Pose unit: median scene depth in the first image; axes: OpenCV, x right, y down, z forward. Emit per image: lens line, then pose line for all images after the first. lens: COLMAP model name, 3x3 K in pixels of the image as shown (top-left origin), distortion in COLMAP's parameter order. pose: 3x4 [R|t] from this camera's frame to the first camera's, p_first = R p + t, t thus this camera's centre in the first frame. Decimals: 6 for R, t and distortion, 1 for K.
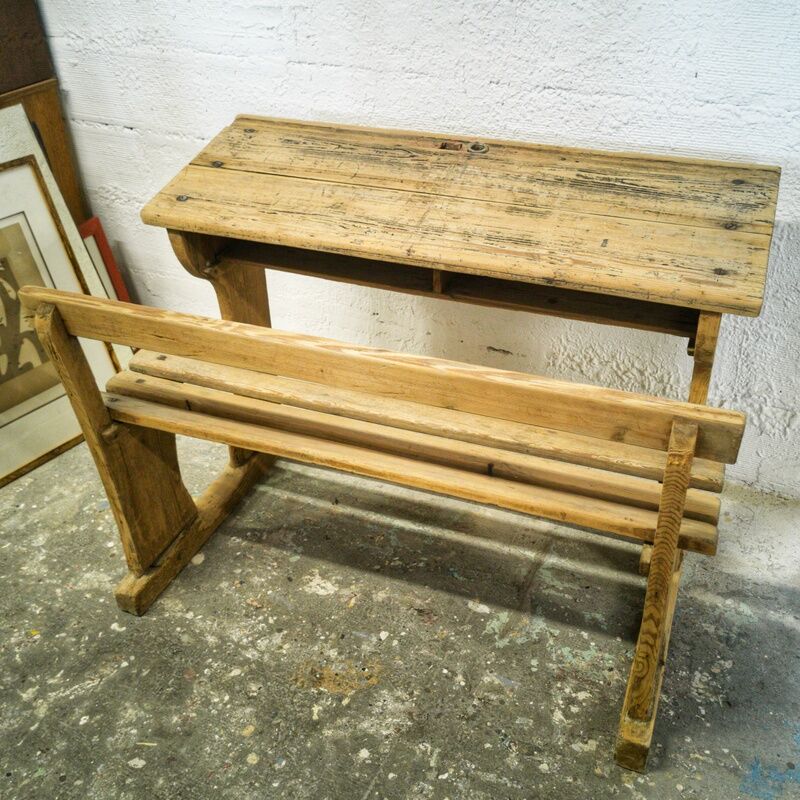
lens RADIAL K [[898.9, 0, 419.6], [0, 898.9, 395.4], [0, 0, 1]] dist [0.015065, 0.000000]
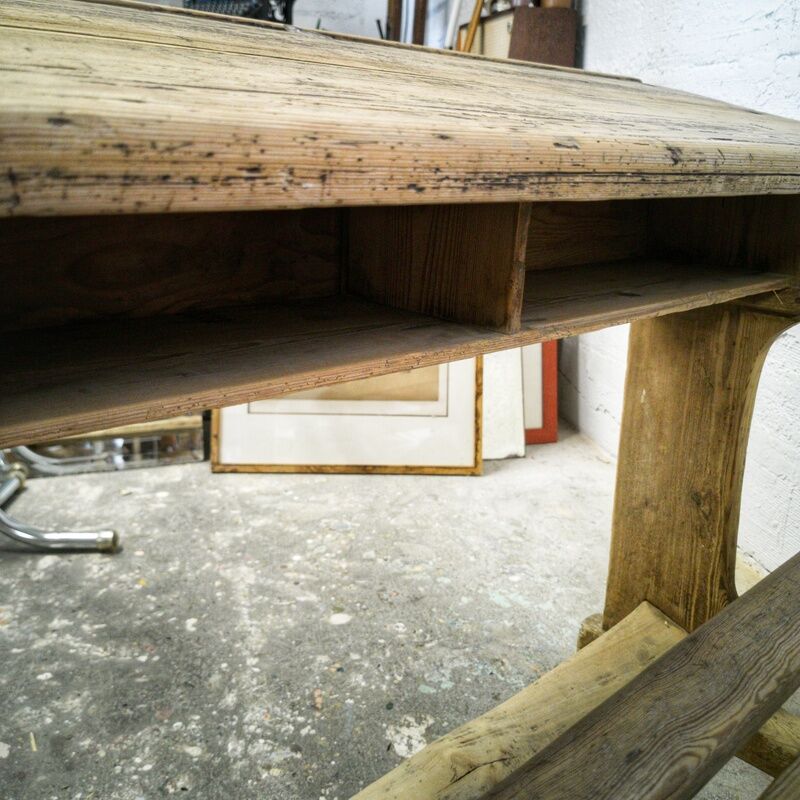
lens RADIAL K [[842.6, 0, 382.0], [0, 842.6, 358.0], [0, 0, 1]] dist [0.006805, 0.000000]
pose [[0.606729, 0.226302, -0.762016, 0.262051], [-0.455782, 0.884428, -0.100245, 0.055212], [0.651263, 0.408135, 0.639752, 0.559793]]
